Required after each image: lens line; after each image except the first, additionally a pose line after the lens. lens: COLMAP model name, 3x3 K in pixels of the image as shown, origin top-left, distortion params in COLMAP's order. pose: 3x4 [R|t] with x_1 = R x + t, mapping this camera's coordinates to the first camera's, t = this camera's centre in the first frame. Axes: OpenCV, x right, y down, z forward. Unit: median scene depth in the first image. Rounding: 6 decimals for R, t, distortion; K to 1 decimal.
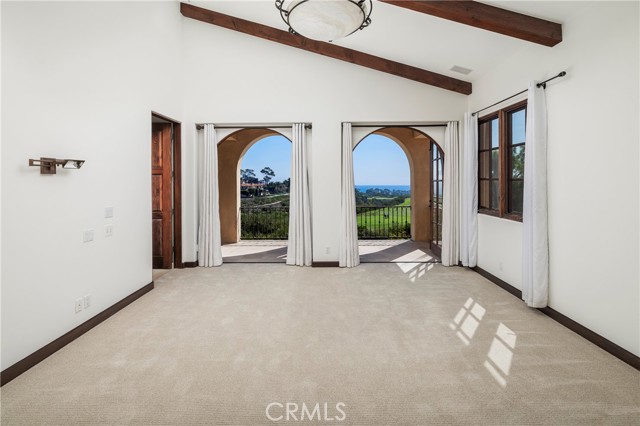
lens RADIAL K [[278.9, 0, 313.3], [0, 278.9, 181.4], [0, 0, 1]] dist [0.002647, -0.000153]
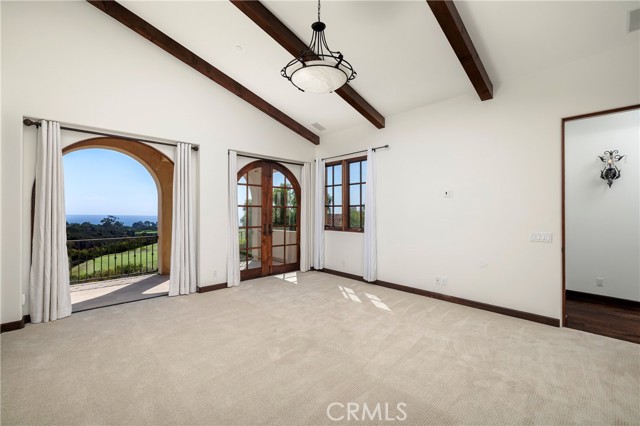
lens RADIAL K [[278.9, 0, 313.2], [0, 278.9, 212.9], [0, 0, 1]] dist [0.002647, -0.000153]
pose [[0.723883, 0.005807, 0.689898, -0.426207], [-0.004367, 0.999983, -0.003835, 0.031812], [-0.689908, -0.000236, 0.723897, 0.021754]]
